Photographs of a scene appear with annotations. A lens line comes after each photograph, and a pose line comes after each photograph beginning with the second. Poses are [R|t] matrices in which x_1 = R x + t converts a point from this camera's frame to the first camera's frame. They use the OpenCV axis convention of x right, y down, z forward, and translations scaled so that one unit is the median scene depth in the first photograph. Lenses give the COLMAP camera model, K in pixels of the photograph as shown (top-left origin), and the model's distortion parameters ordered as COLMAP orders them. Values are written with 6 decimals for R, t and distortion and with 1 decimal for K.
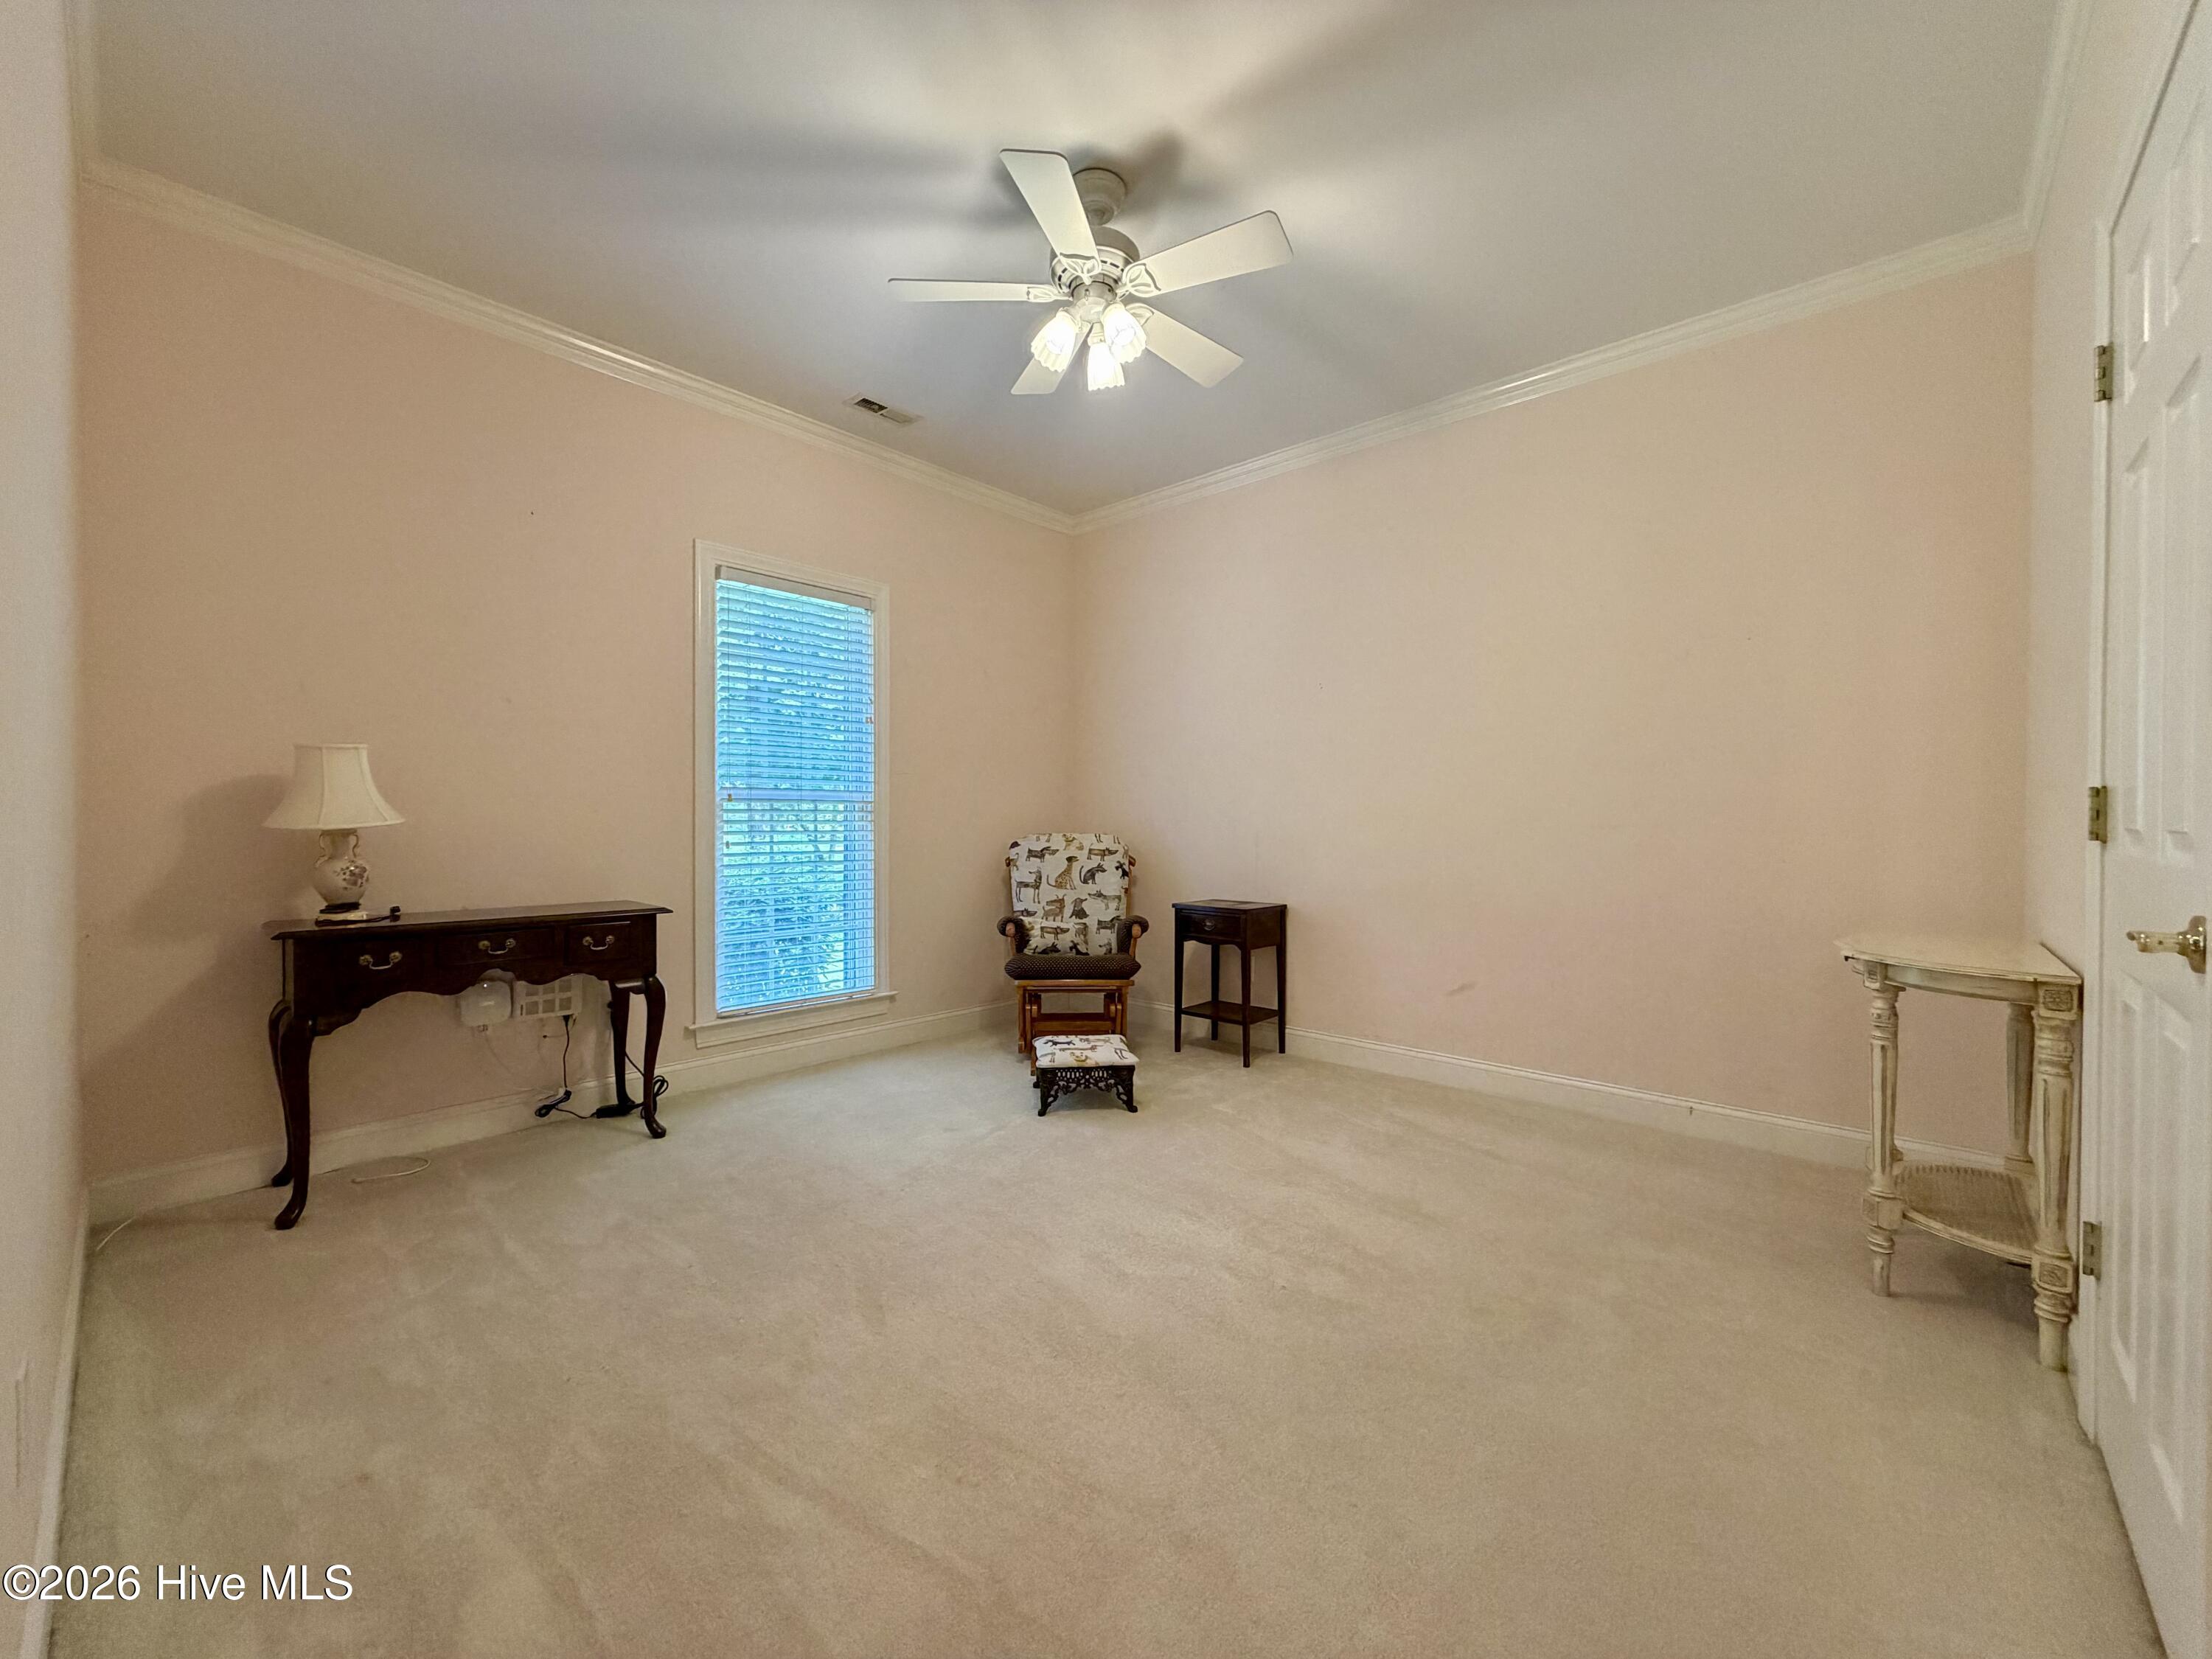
lens RADIAL K [[881.6, 0, 1097.8], [0, 881.6, 828.3], [0, 0, 1]] dist [0.001445, -0.000094]
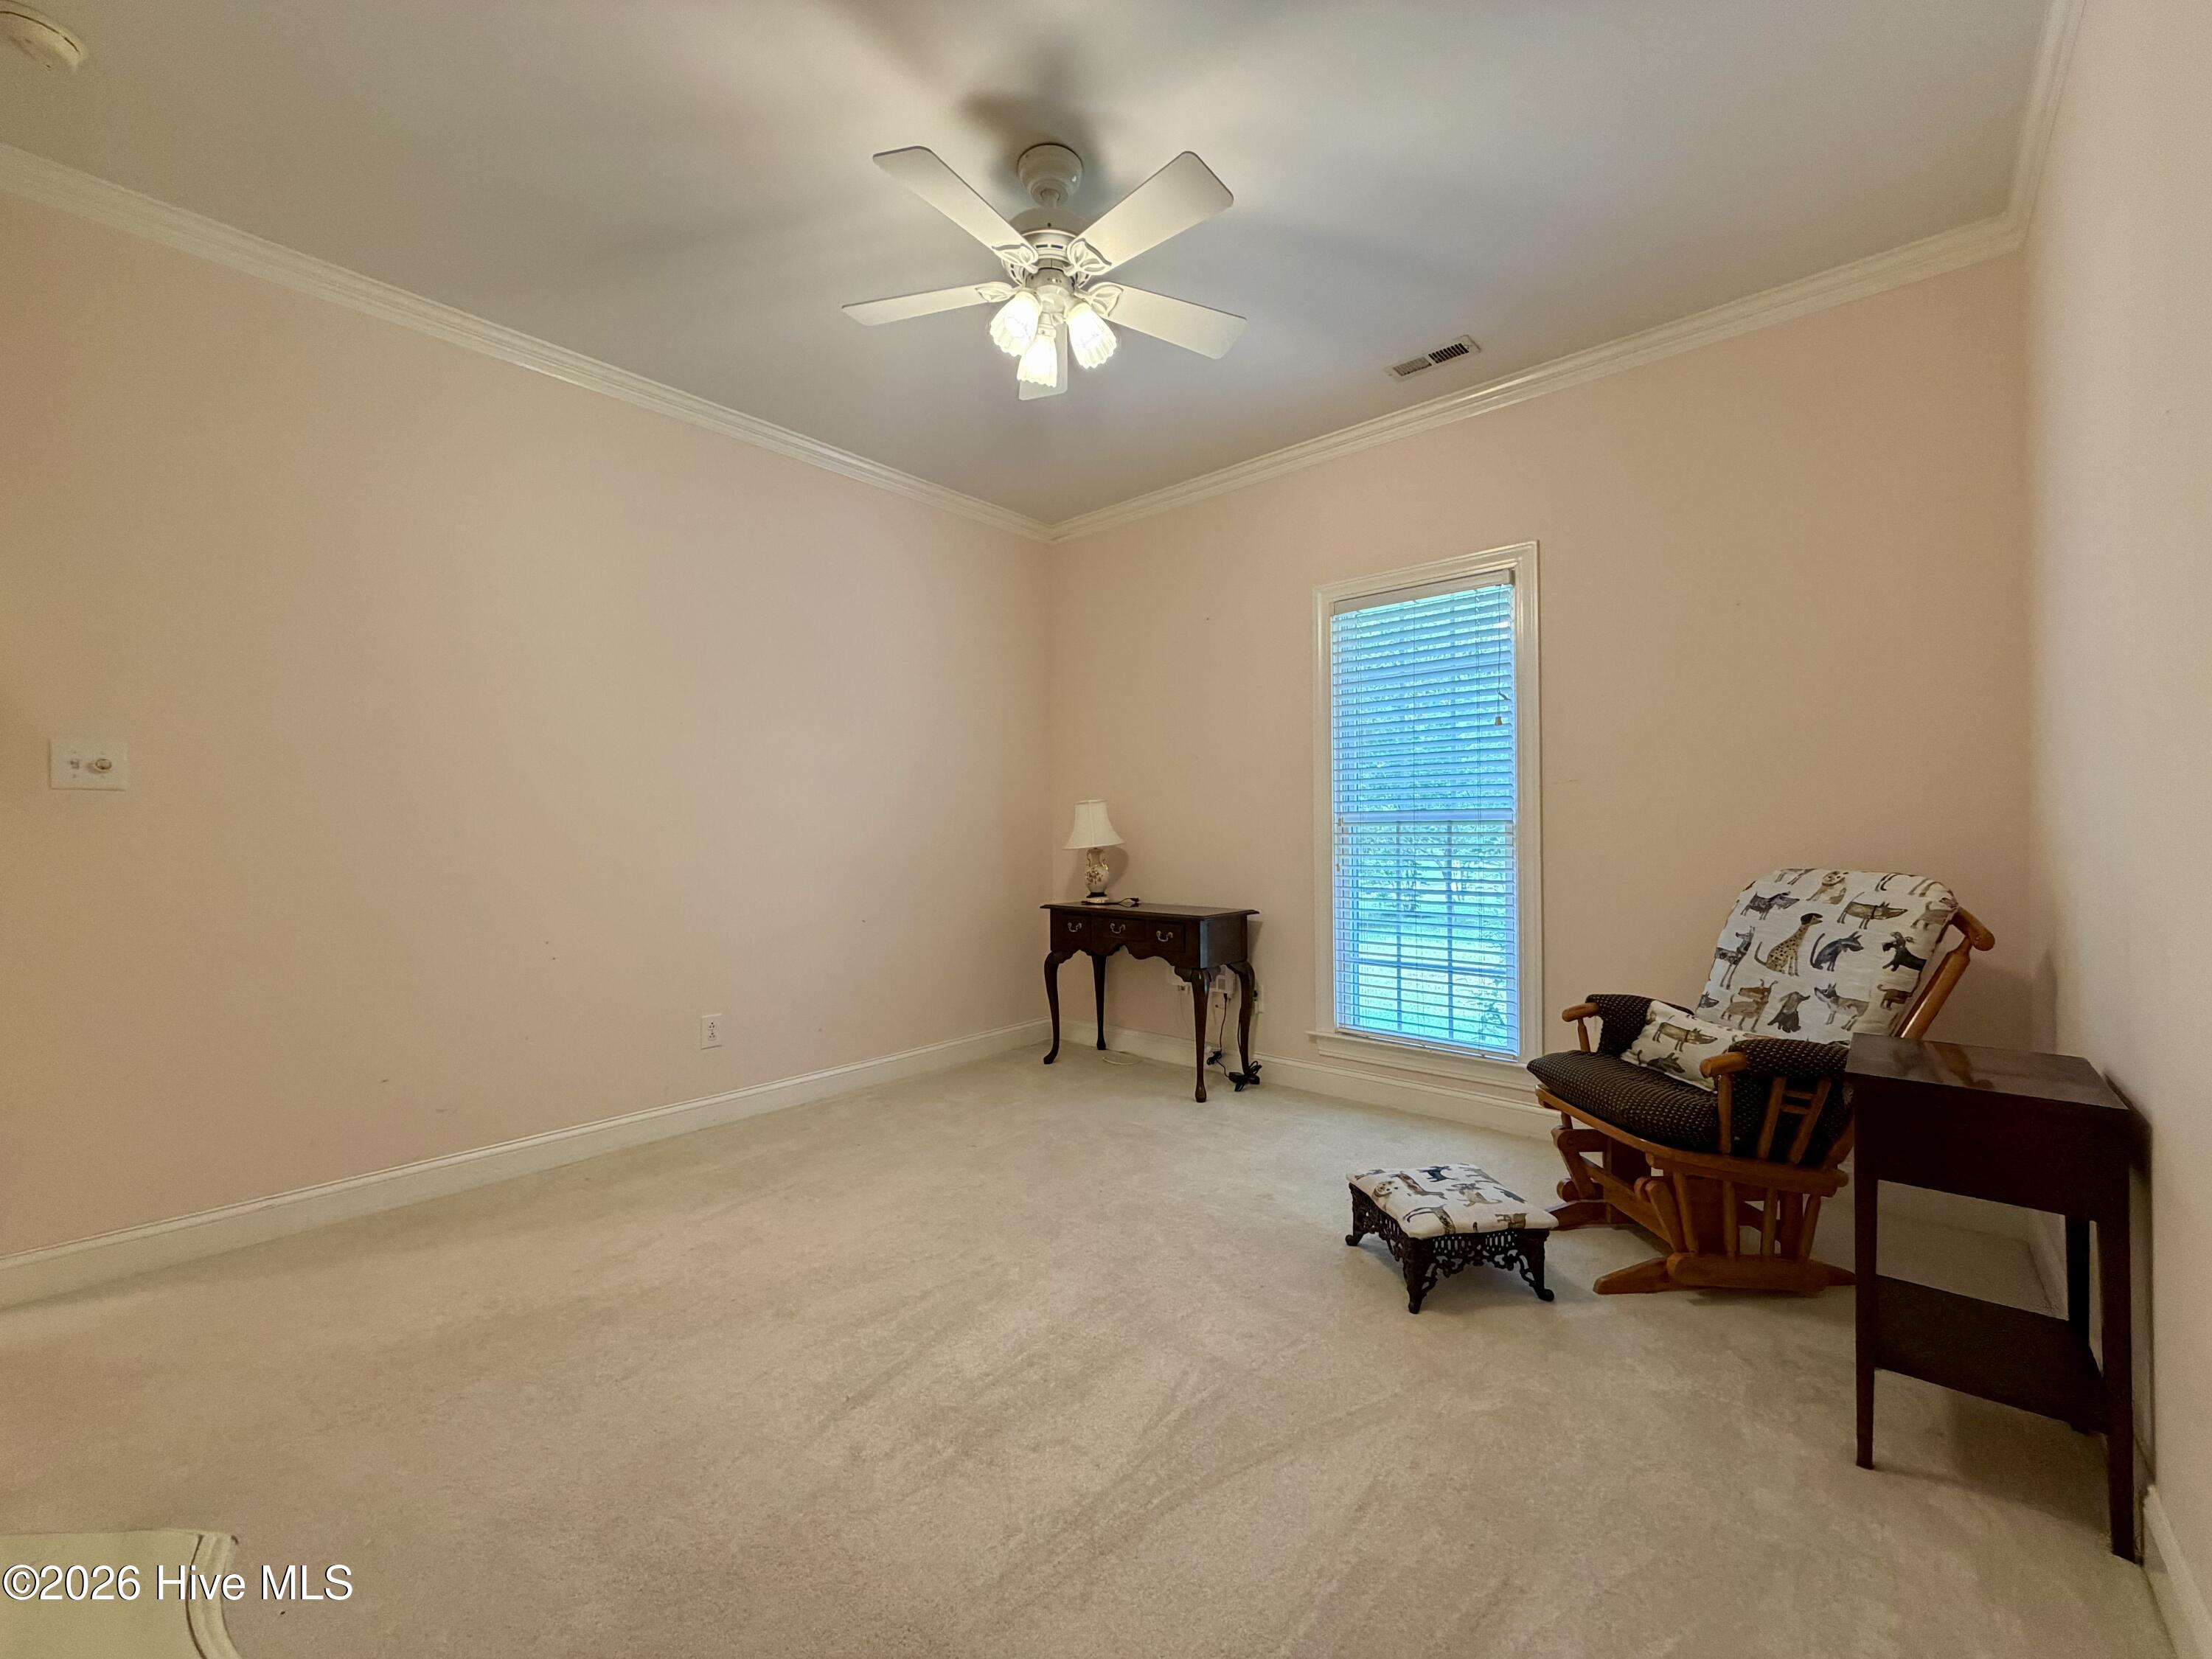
lens RADIAL K [[881.6, 0, 1097.8], [0, 881.6, 828.3], [0, 0, 1]] dist [0.001445, -0.000094]
pose [[0.018601, -0.009217, -0.999785, 0.567911], [-0.001621, 0.999956, -0.009248, -0.016162], [0.999826, 0.001792, 0.018585, 0.640435]]
